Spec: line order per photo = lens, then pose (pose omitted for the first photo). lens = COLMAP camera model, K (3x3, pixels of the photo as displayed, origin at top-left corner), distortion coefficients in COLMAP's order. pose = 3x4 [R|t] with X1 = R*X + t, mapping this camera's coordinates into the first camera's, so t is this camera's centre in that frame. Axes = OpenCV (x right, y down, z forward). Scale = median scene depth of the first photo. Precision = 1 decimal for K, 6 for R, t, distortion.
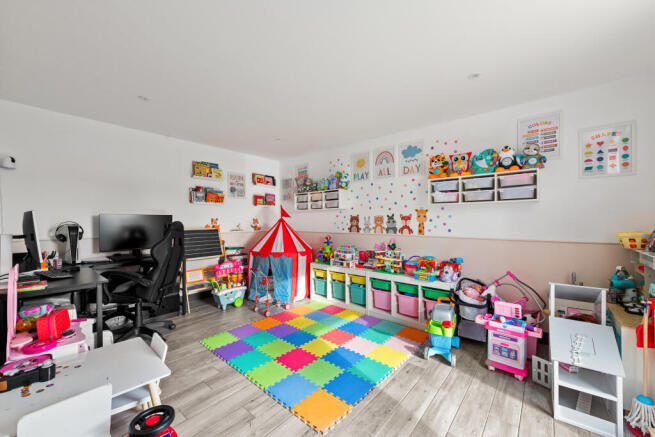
lens RADIAL K [[256.8, 0, 325.5], [0, 256.8, 220.9], [0, 0, 1]] dist [0.004151, 0.000315]
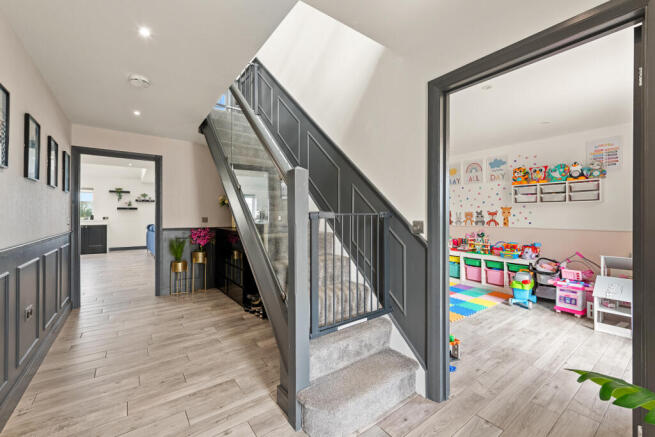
lens RADIAL K [[273.2, 0, 317.3], [0, 273.2, 214.3], [0, 0, 1]] dist [0.001859, -0.000882]
pose [[0.970949, -0.000095, -0.239287, -0.289299], [-0.001140, 0.999987, -0.005020, 0.000445], [0.239284, 0.005147, 0.970936, -0.741846]]
